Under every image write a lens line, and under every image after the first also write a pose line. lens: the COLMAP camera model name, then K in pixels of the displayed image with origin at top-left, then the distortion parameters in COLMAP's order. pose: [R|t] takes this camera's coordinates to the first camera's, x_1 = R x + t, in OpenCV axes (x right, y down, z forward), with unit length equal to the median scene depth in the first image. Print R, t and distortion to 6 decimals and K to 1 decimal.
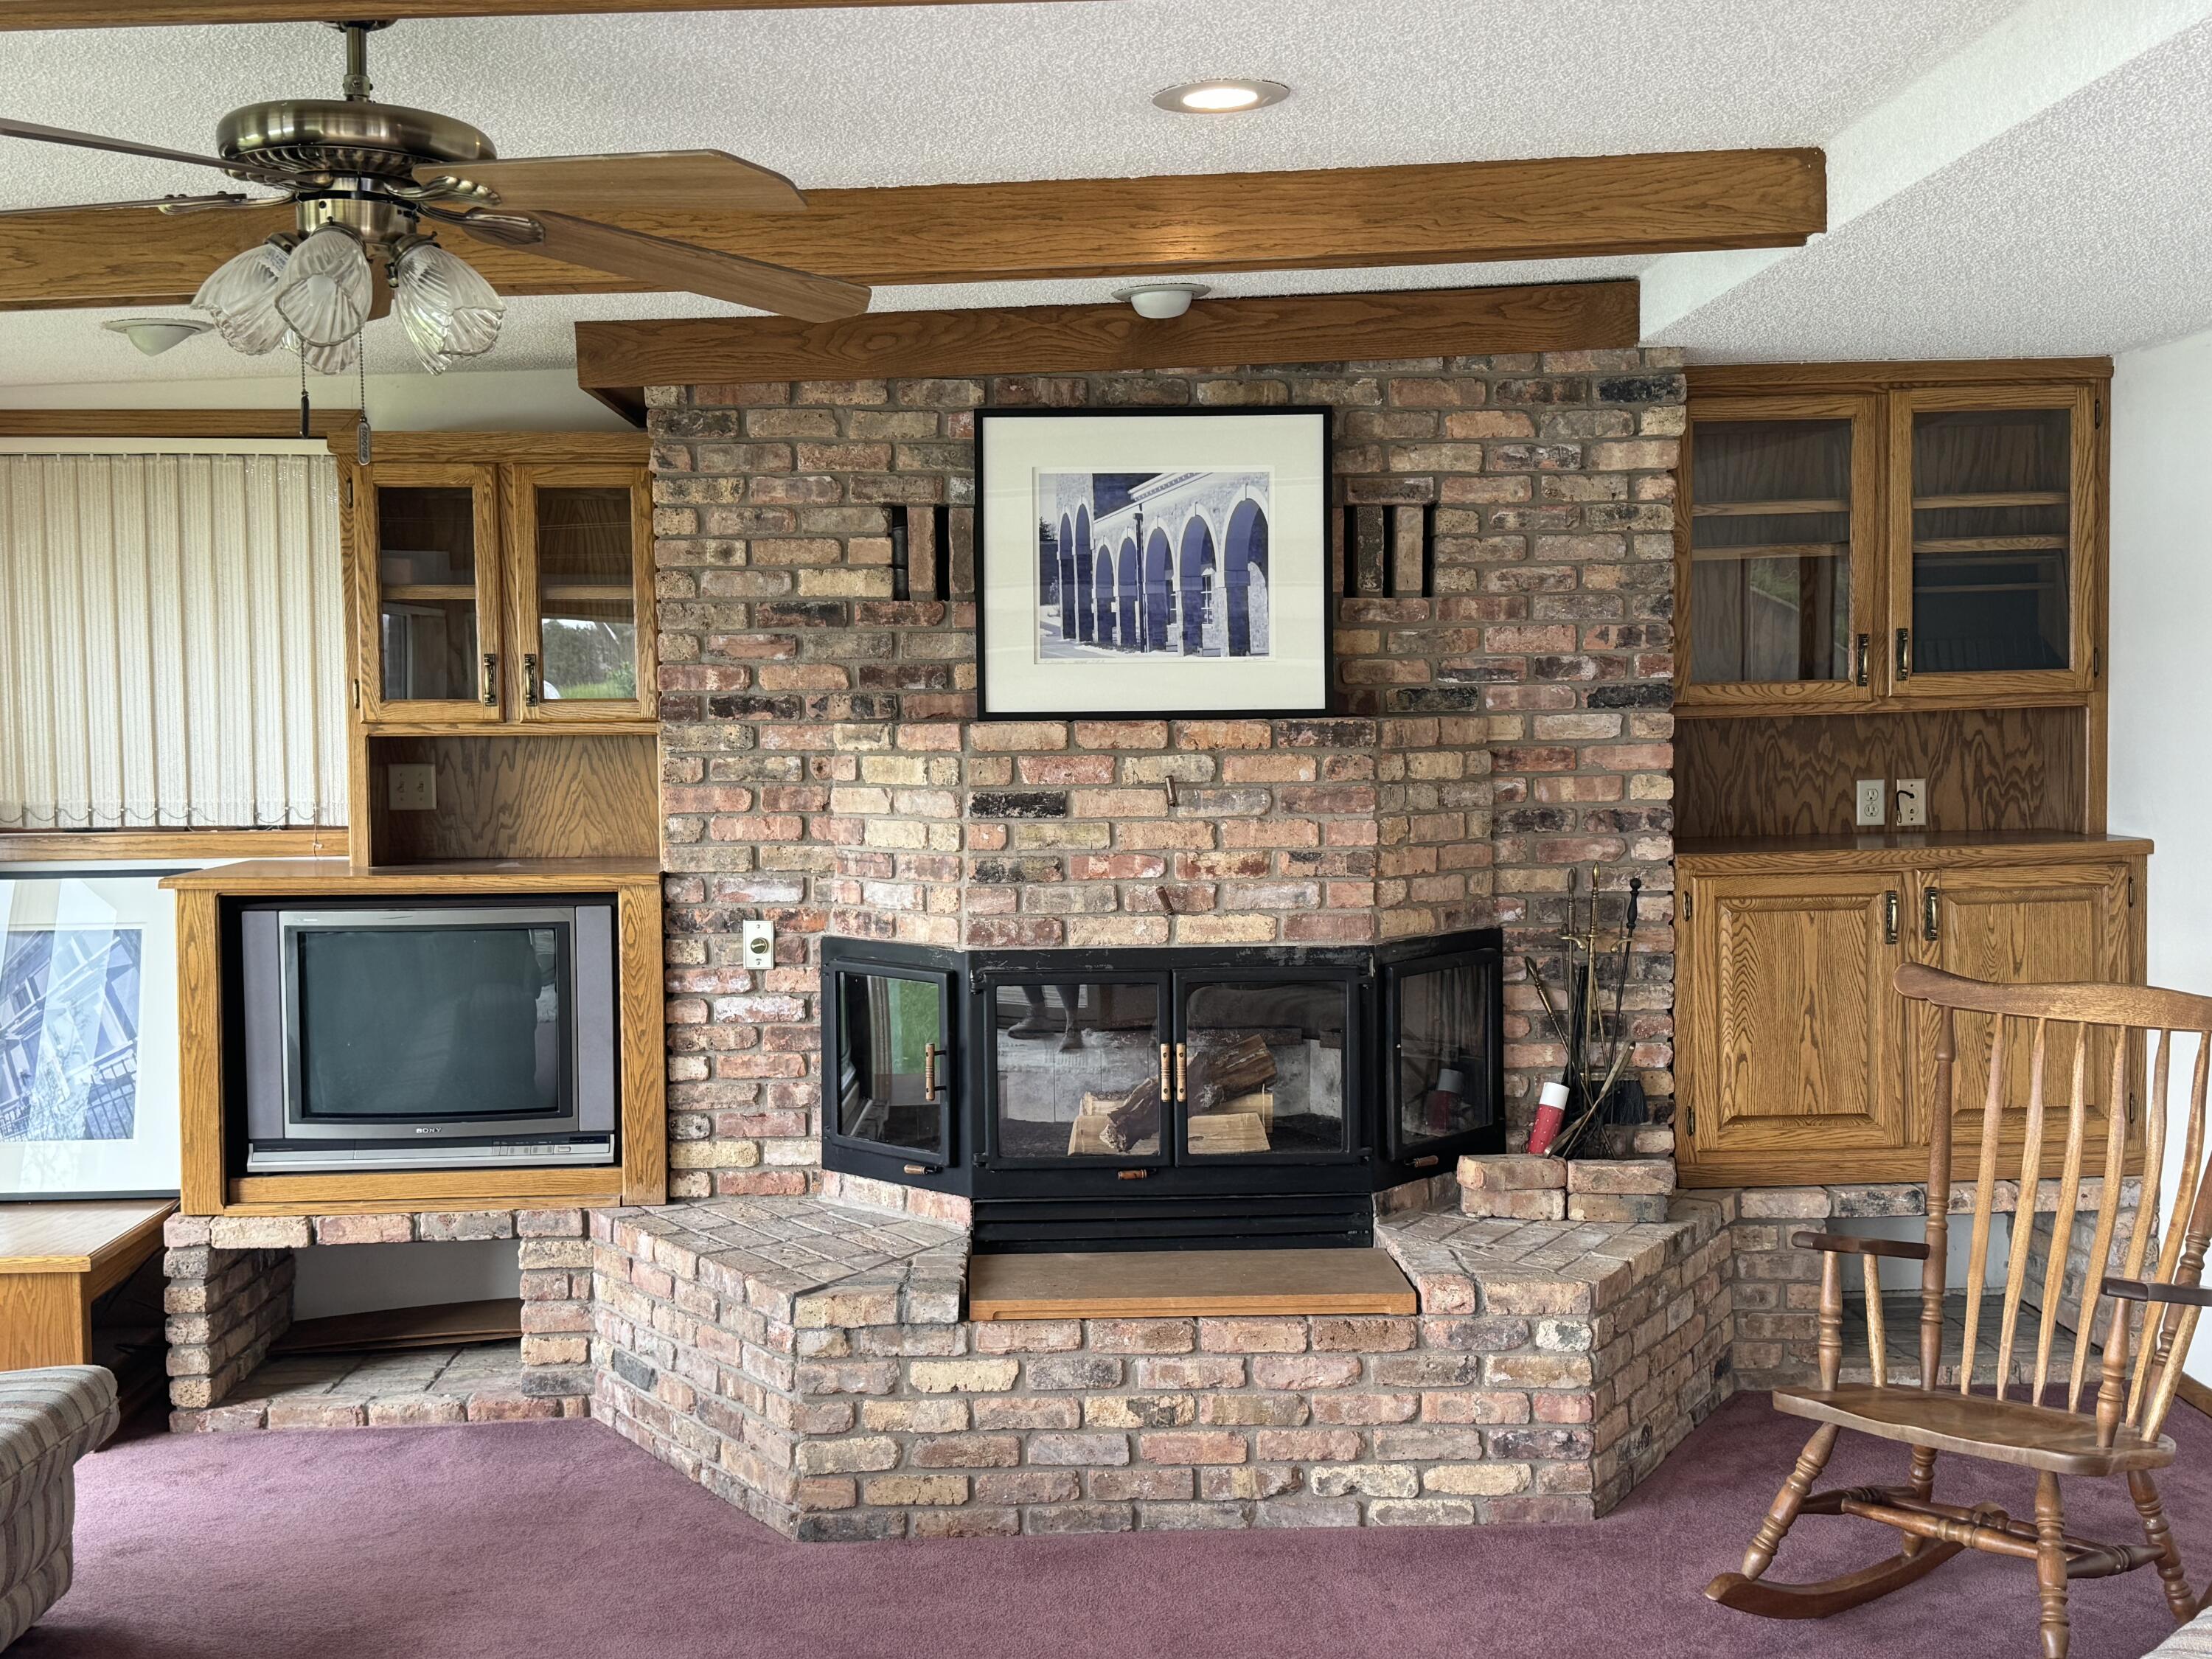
lens RADIAL K [[2450.2, 0, 1106.9], [0, 2450.2, 834.9], [0, 0, 1]] dist [0.109452, 0.000000]
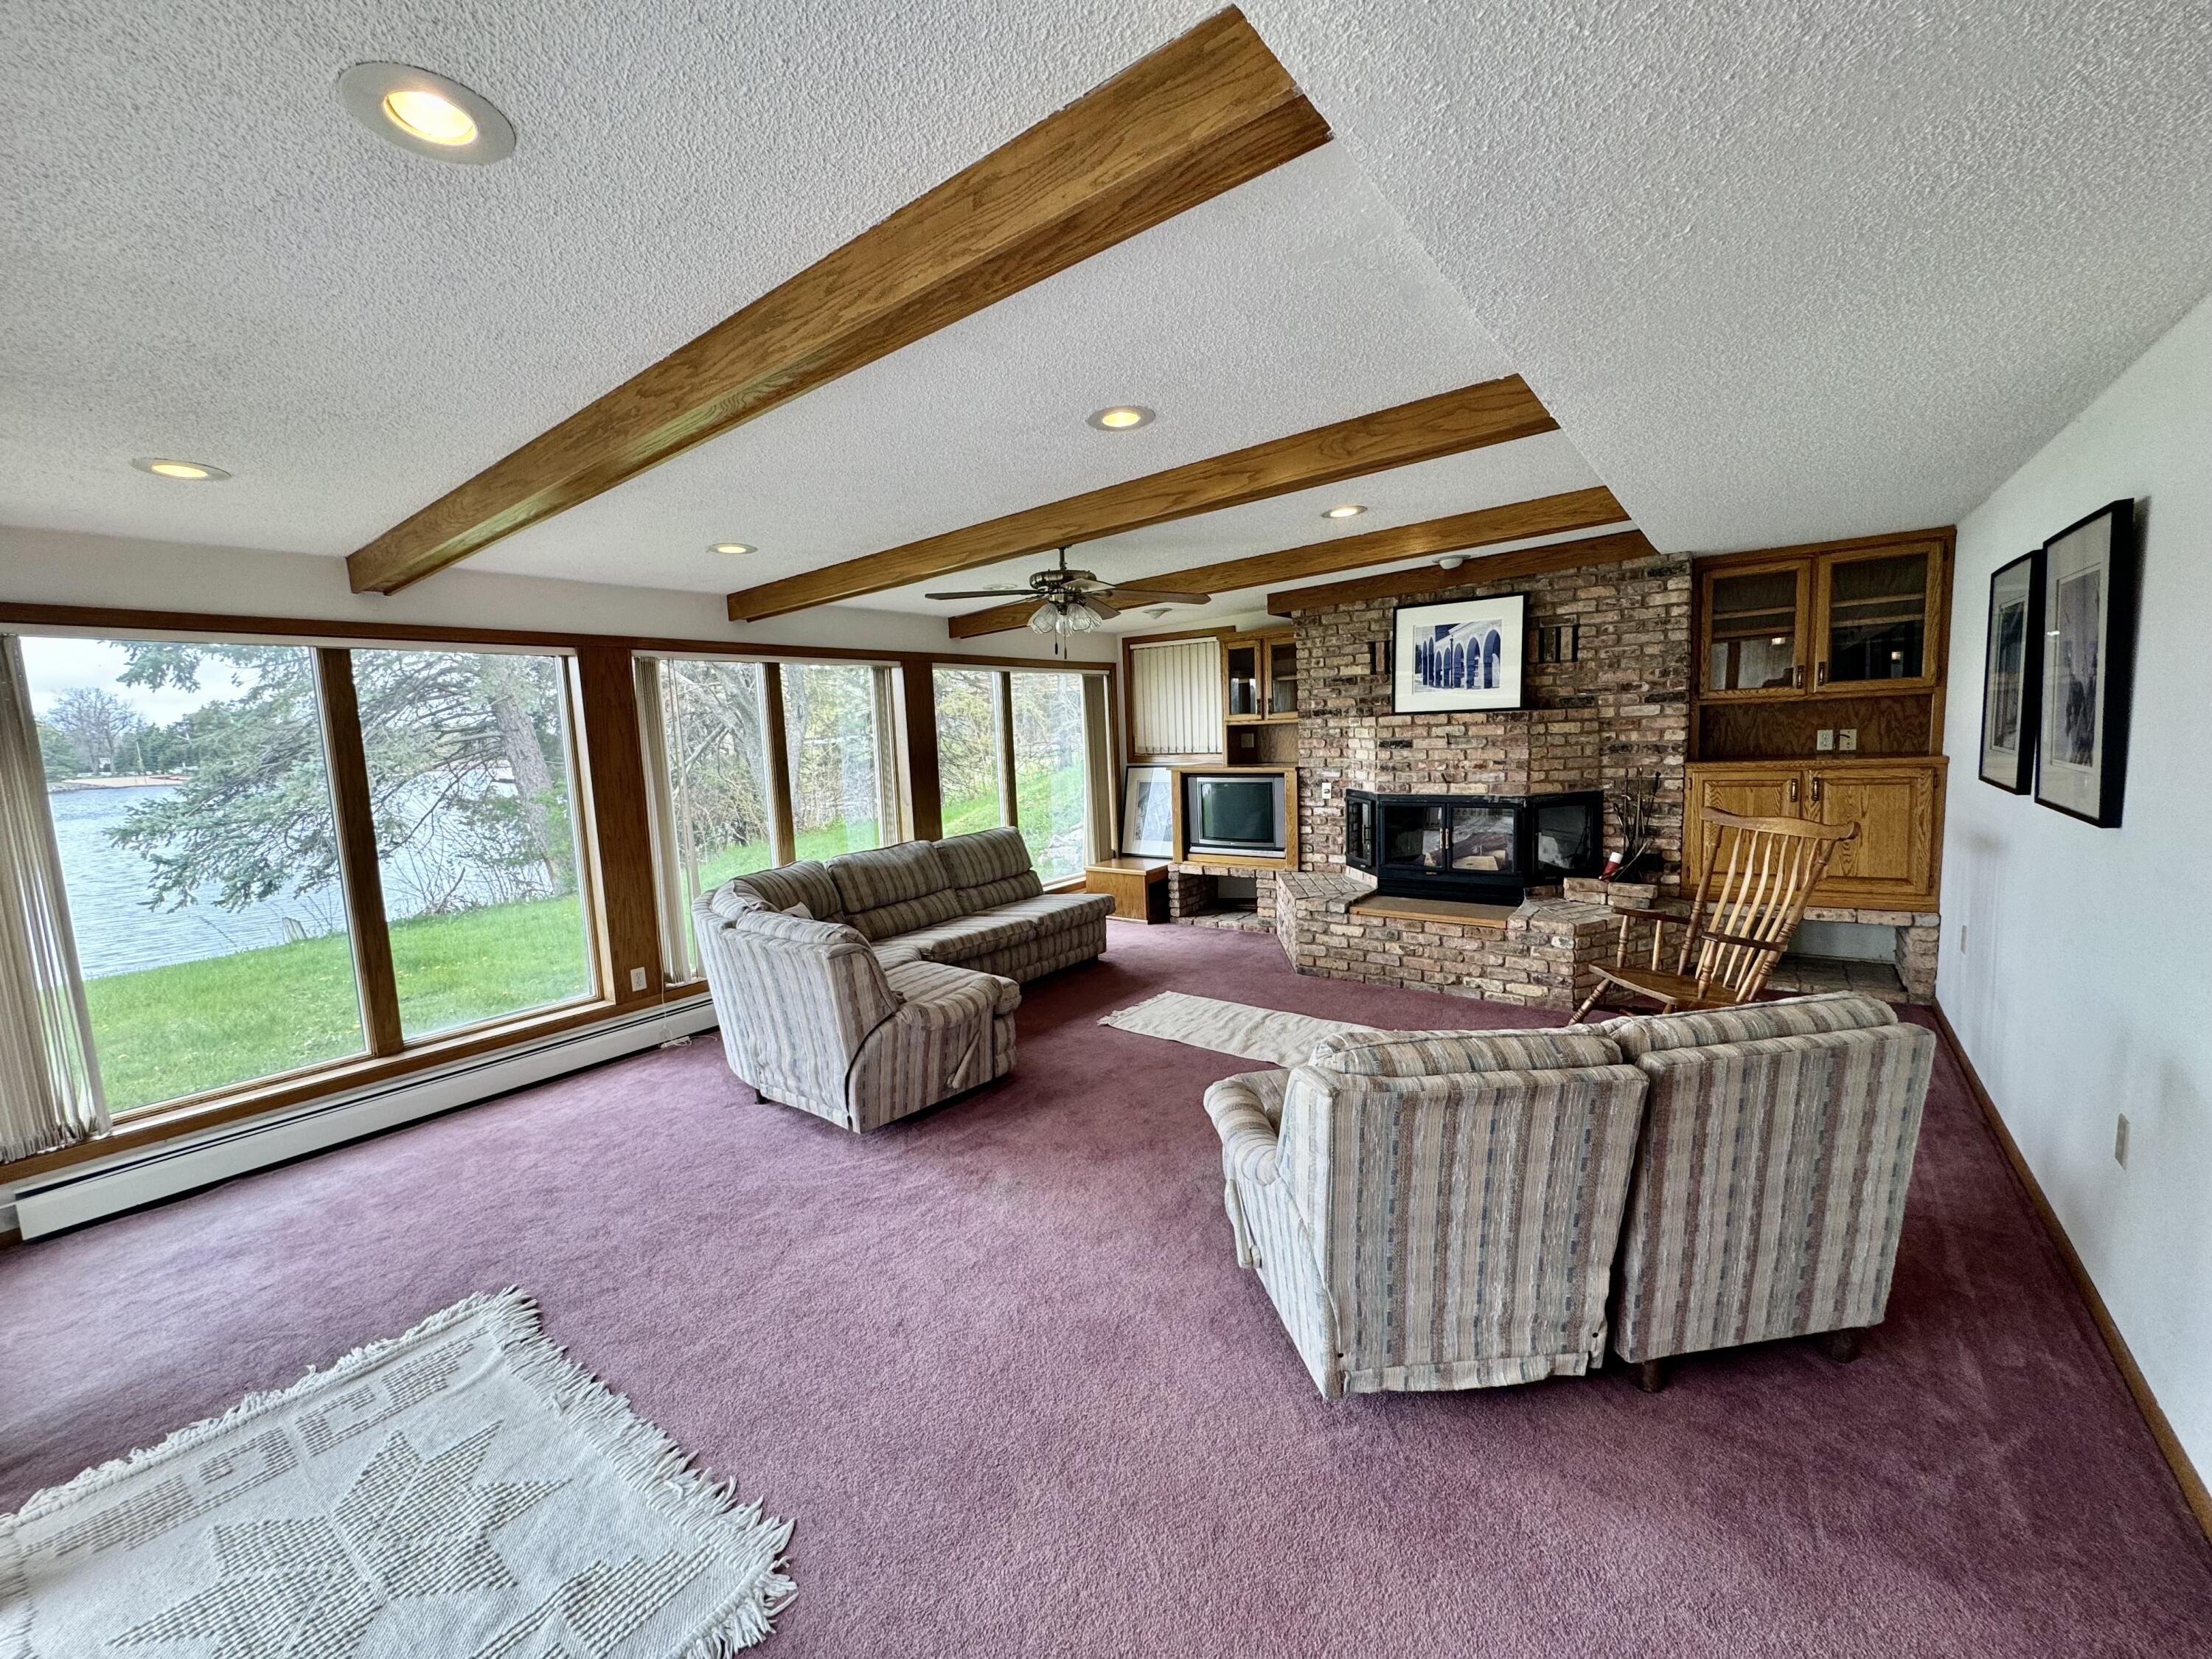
lens RADIAL K [[877.6, 0, 1092.2], [0, 877.6, 827.3], [0, 0, 1]] dist [0.000107, -0.000384]
pose [[0.780950, 0.050054, -0.622585, 0.317841], [0.000230, 0.996761, 0.080425, 0.001798], [0.624594, -0.062951, 0.778408, -0.040772]]
